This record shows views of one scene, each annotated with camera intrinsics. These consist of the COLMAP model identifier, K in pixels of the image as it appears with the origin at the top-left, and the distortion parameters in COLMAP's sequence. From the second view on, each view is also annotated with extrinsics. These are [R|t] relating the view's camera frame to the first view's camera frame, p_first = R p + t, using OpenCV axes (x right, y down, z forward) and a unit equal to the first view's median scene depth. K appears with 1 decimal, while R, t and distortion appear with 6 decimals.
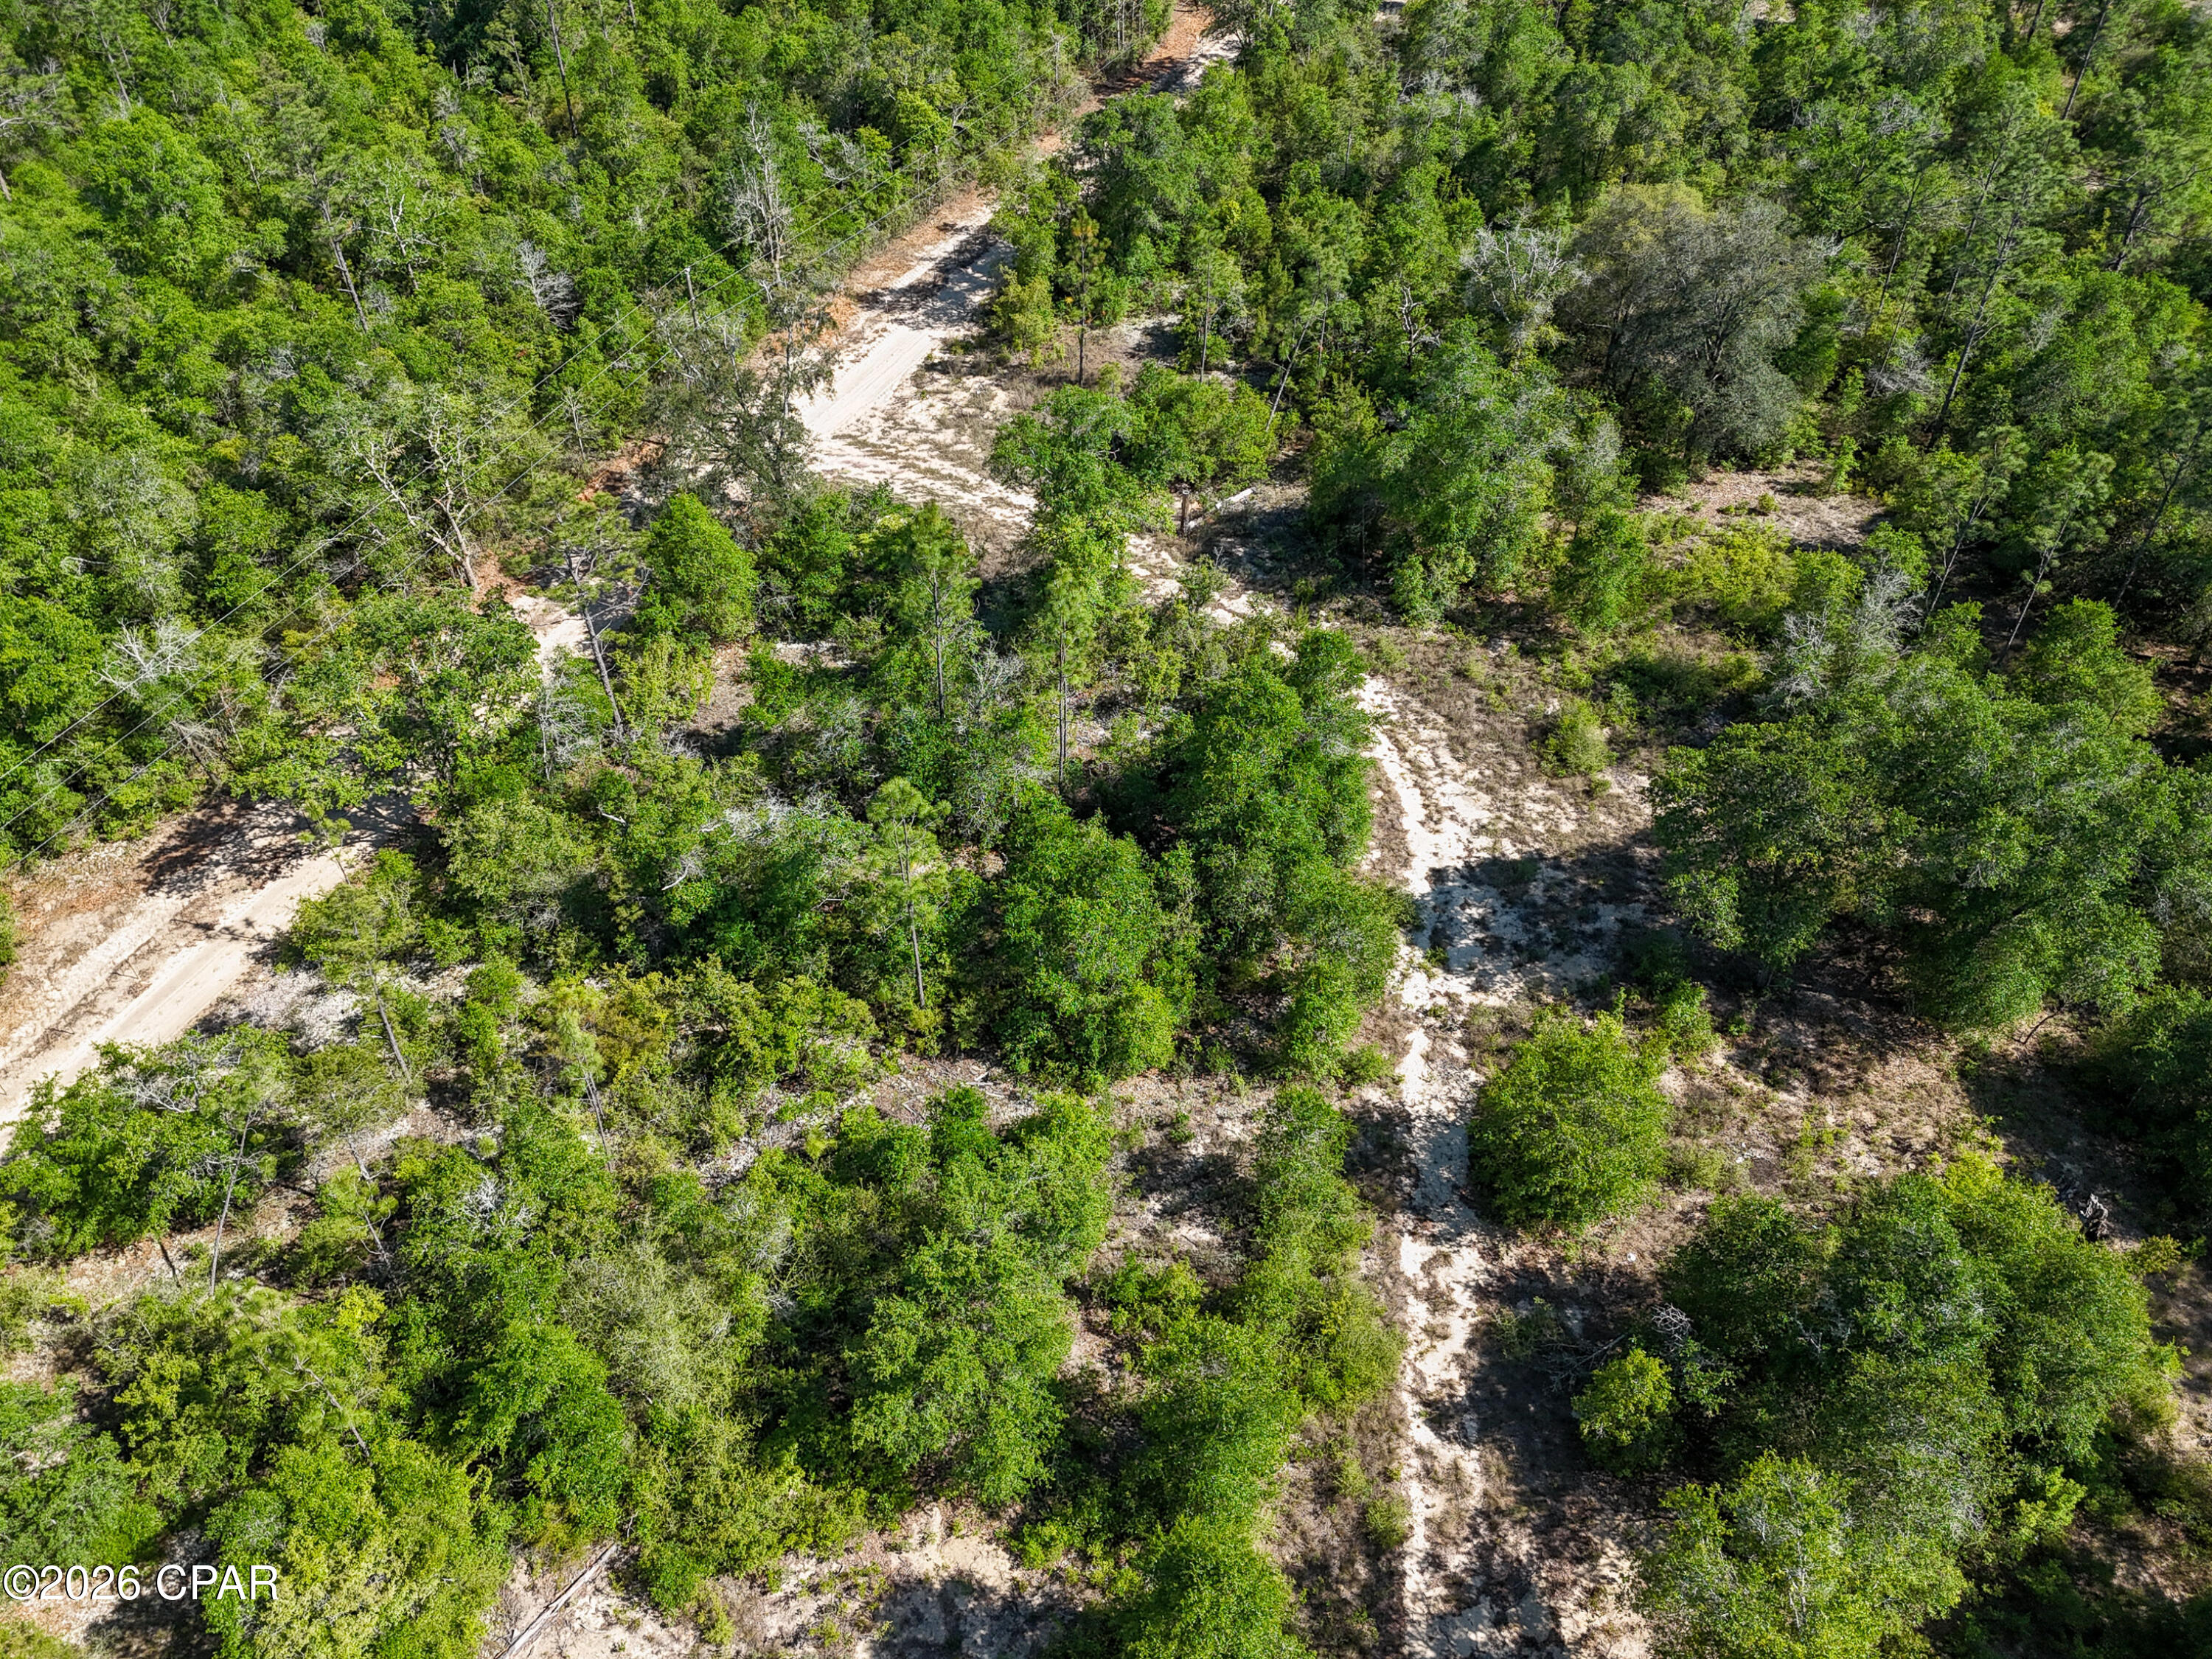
lens RADIAL K [[1552.7, 0, 1106.0], [0, 1552.7, 829.5], [0, 0, 1]] dist [0.065309, -0.052331]
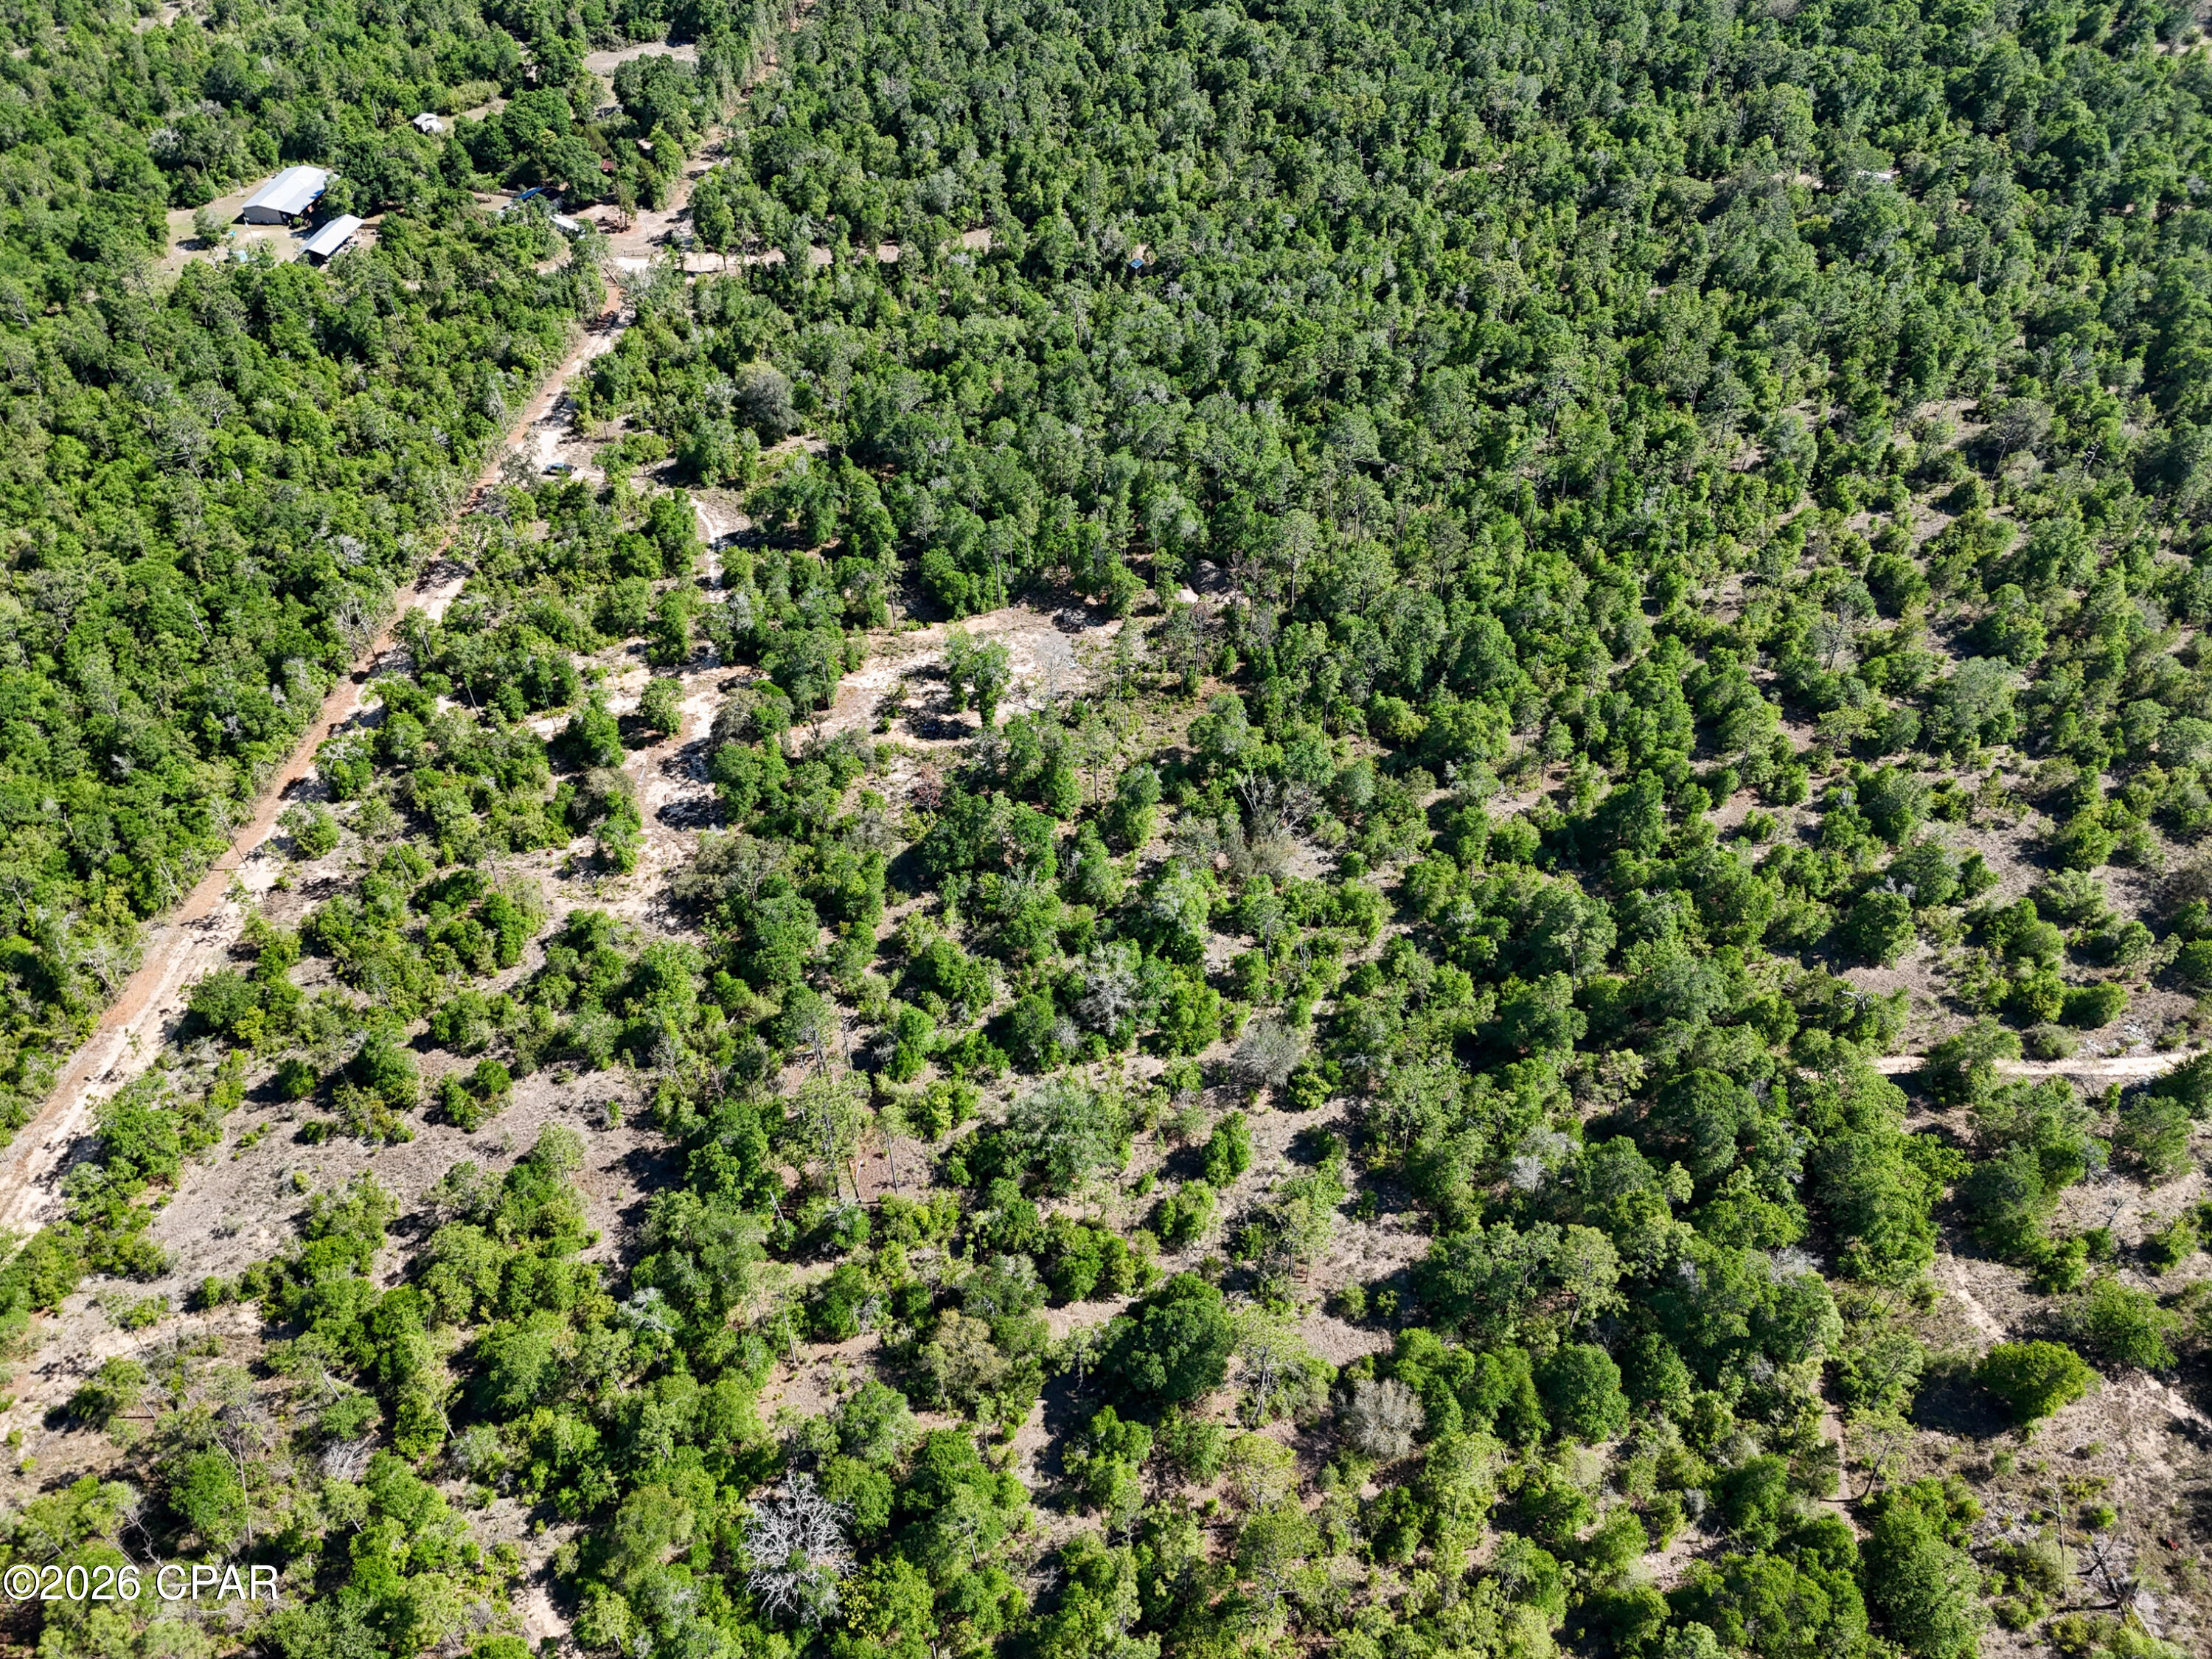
lens RADIAL K [[1552.7, 0, 1106.0], [0, 1552.7, 829.5], [0, 0, 1]] dist [0.065309, -0.052331]
pose [[0.946515, -0.222944, 0.233248, 0.029441], [0.219458, 0.974754, 0.041137, 0.716179], [-0.236531, 0.012251, 0.971547, -2.870891]]
